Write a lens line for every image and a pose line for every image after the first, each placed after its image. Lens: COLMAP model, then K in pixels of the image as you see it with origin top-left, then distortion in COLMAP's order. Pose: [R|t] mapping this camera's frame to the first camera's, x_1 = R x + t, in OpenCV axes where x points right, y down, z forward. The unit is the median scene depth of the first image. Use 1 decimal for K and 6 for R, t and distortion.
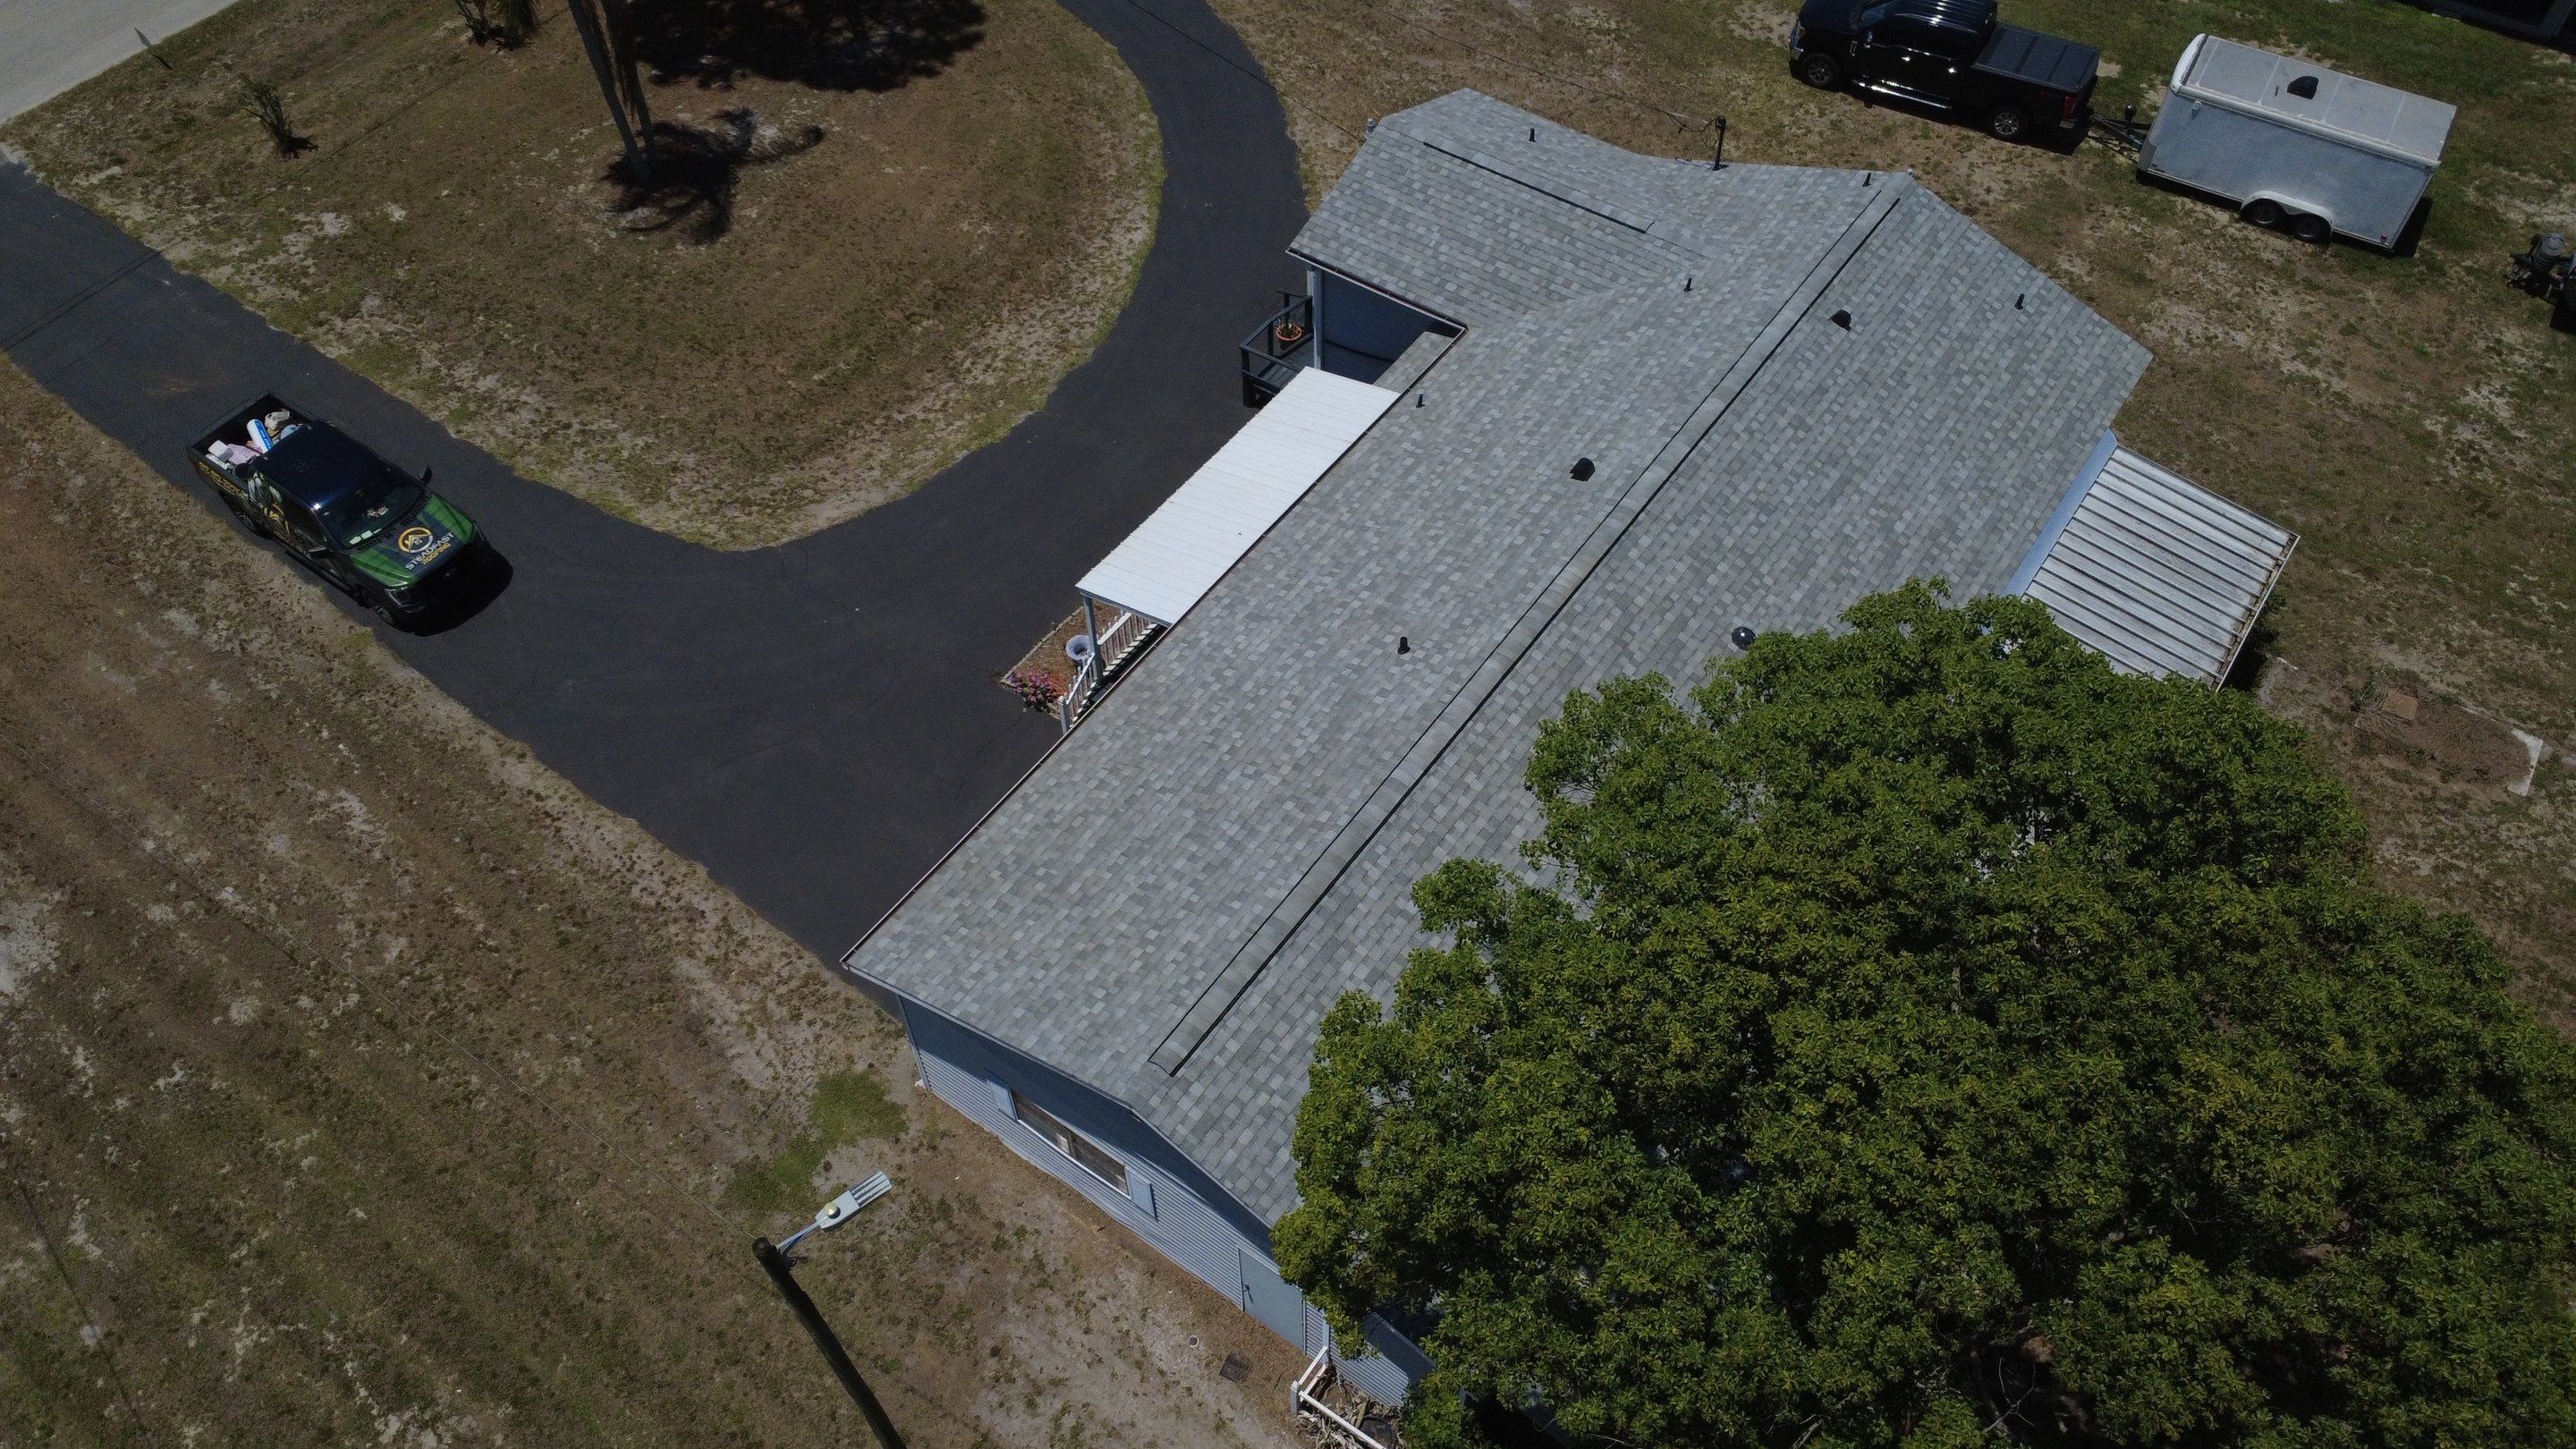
lens RADIAL K [[1883.0, 0, 1286.7], [0, 1883.0, 726.0], [0, 0, 1]] dist [0.002442, -0.001358]
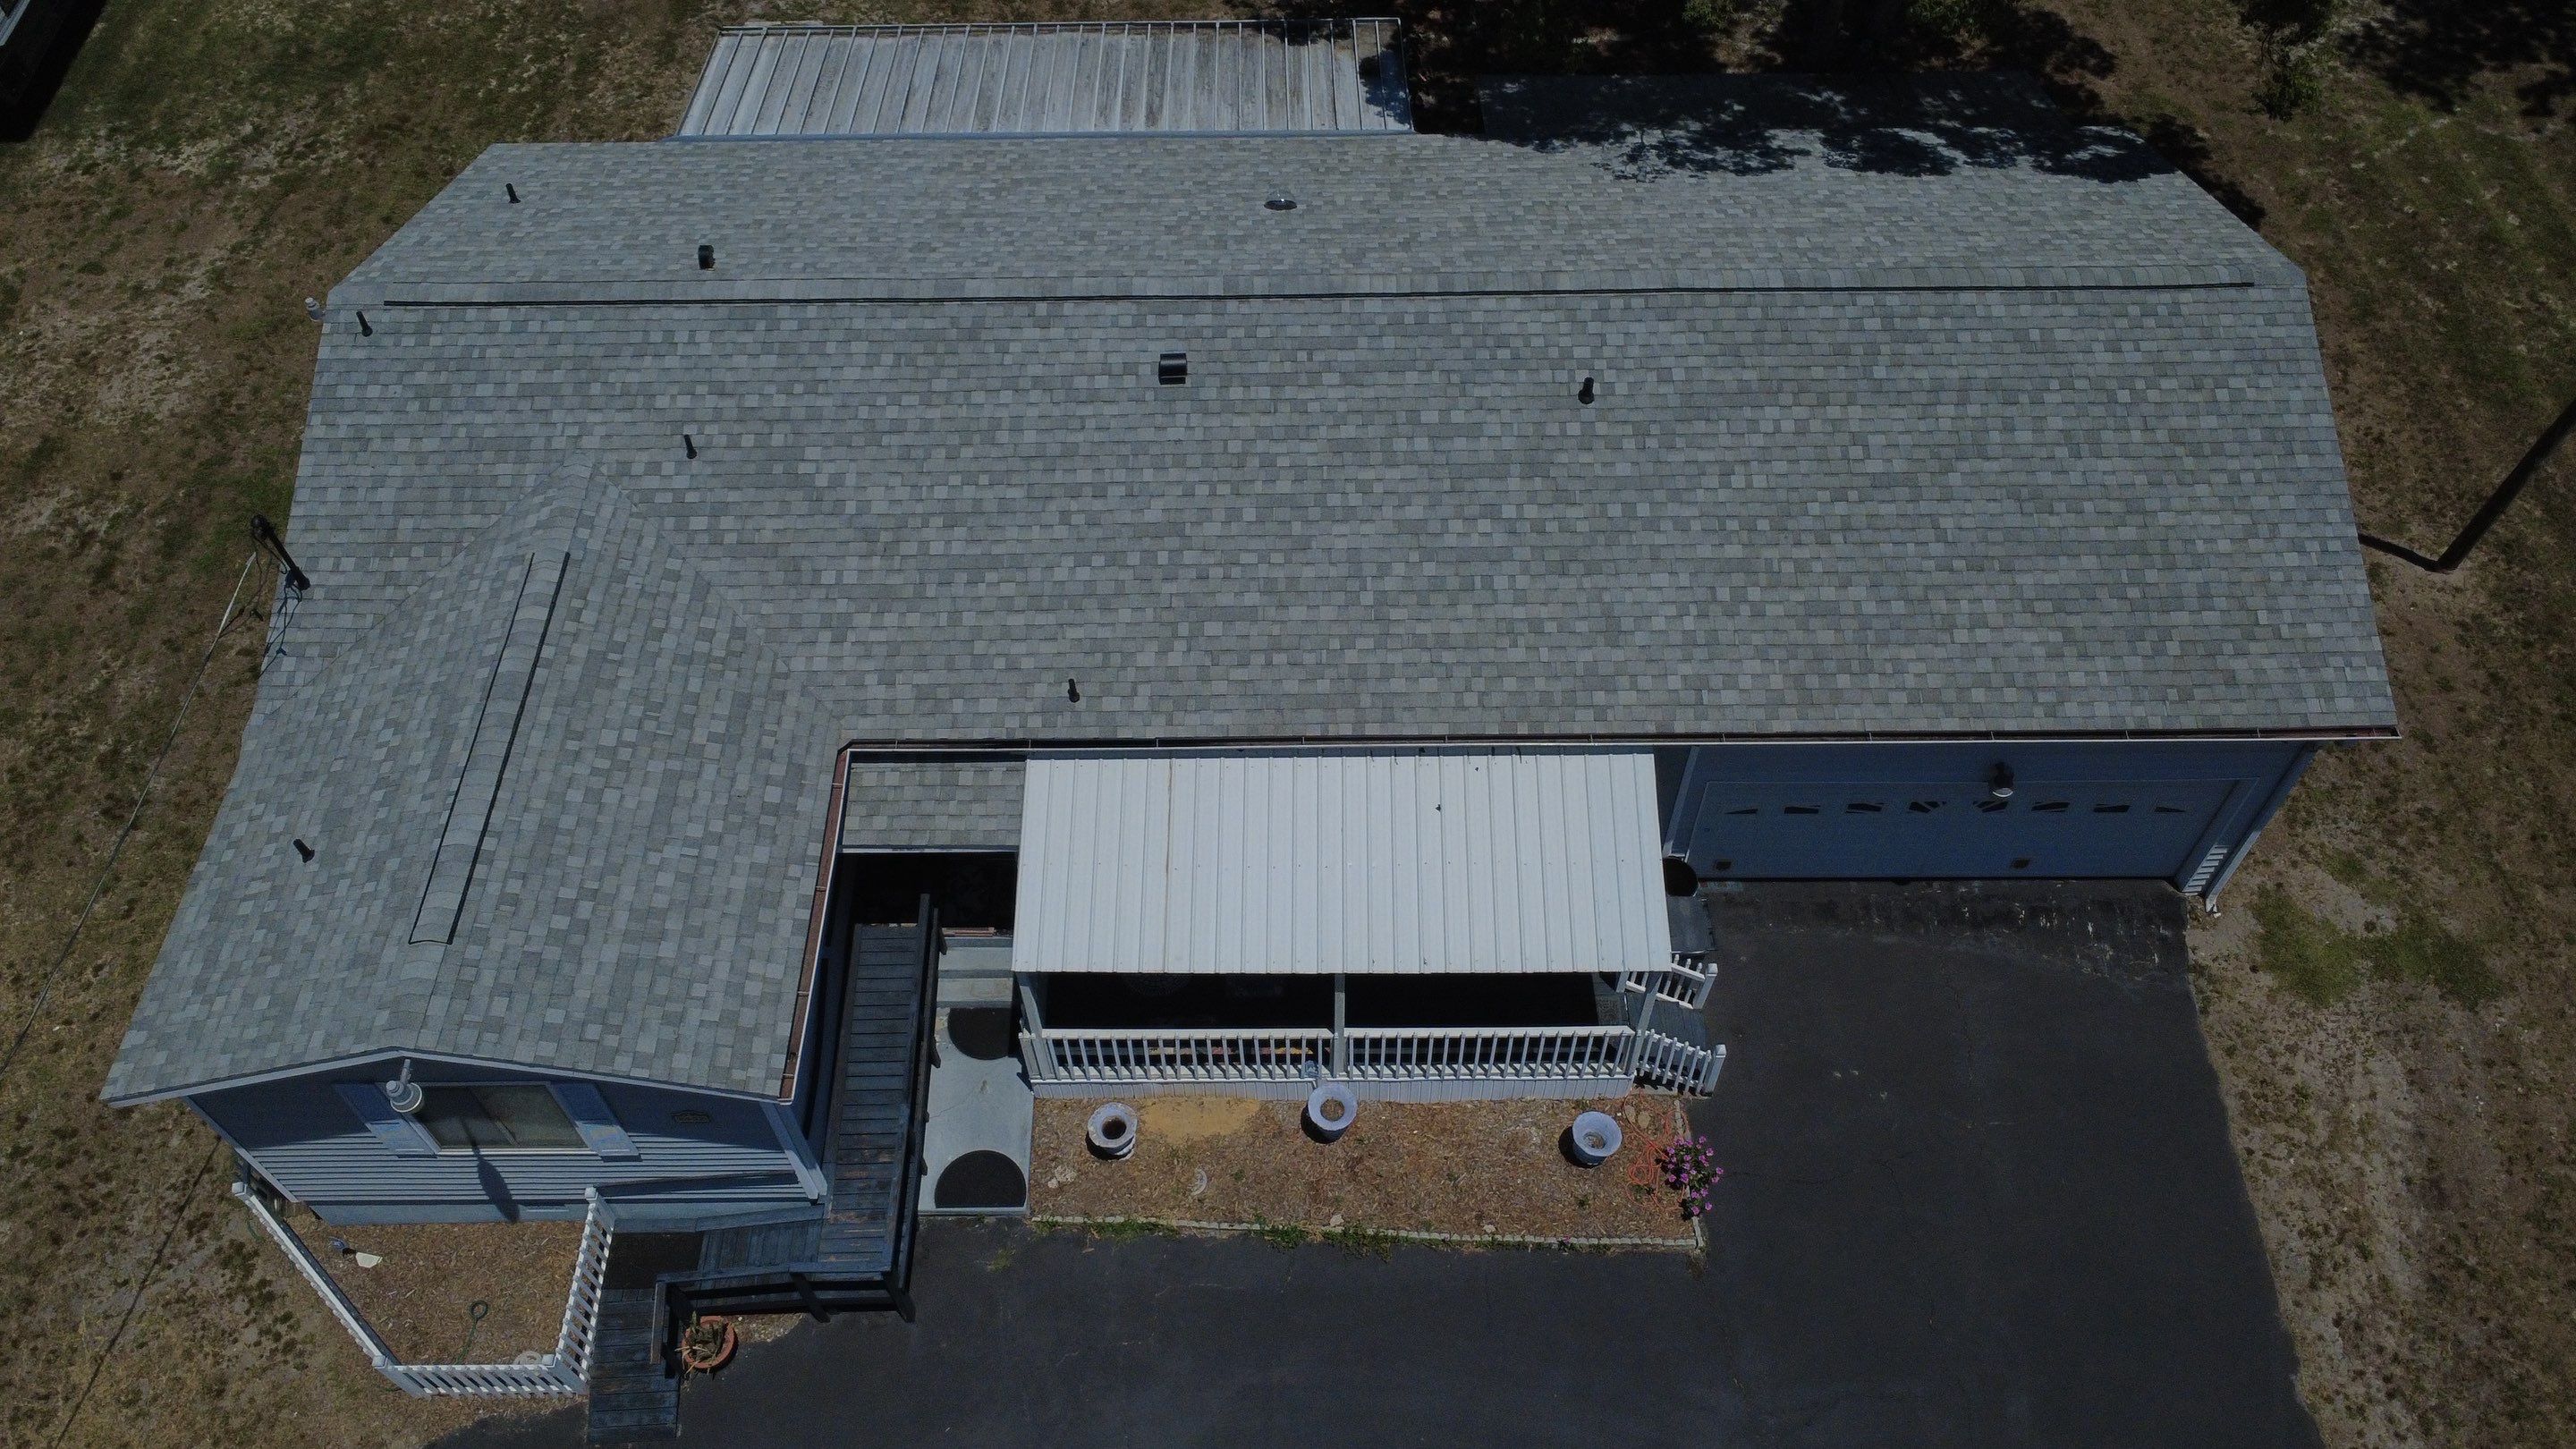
lens RADIAL K [[1883.0, 0, 1291.5], [0, 1883.0, 723.4], [0, 0, 1]] dist [0.002442, -0.001358]
pose [[-0.585879, -0.635428, 0.502967, -0.281606], [0.647903, 0.005538, 0.761703, -0.586981], [-0.486793, 0.772140, 0.408451, 0.722703]]
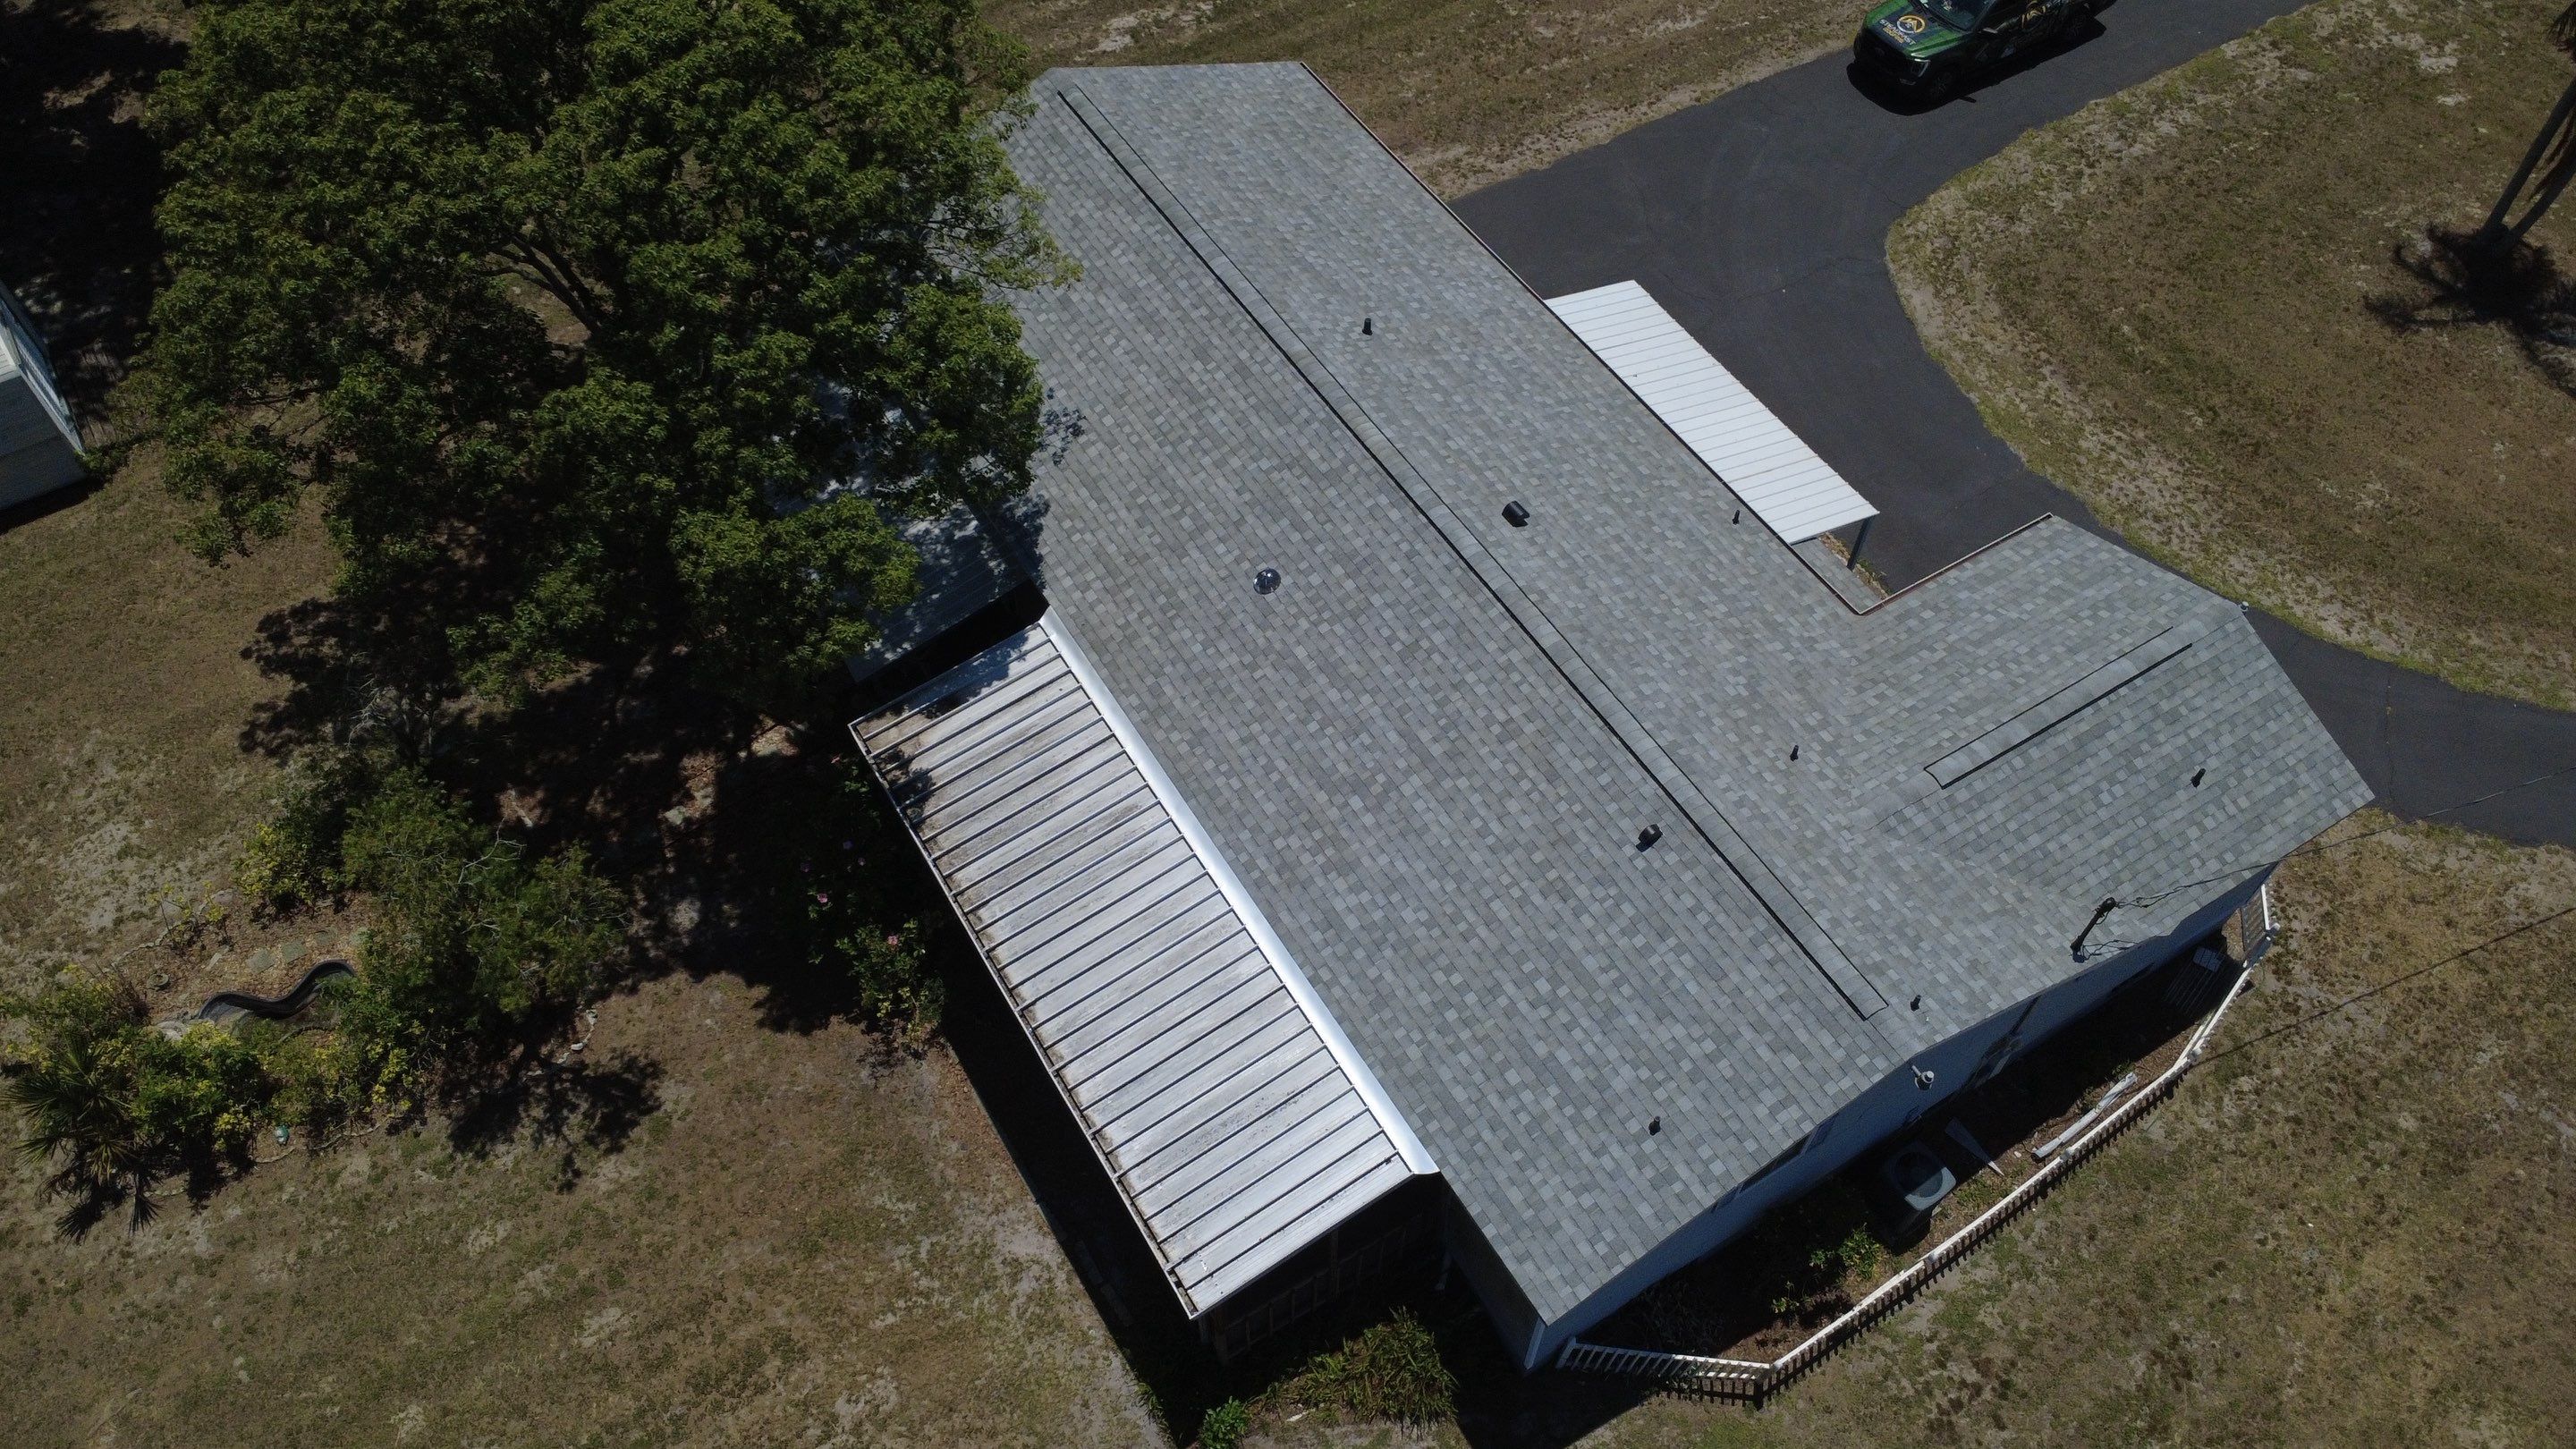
lens RADIAL K [[1883.0, 0, 1285.3], [0, 1883.0, 719.0], [0, 0, 1]] dist [0.002442, -0.001358]
pose [[-0.393100, 0.751391, -0.529985, 0.703795], [-0.724072, 0.102300, 0.682095, -0.618470], [0.566738, 0.651879, 0.503847, 0.483748]]
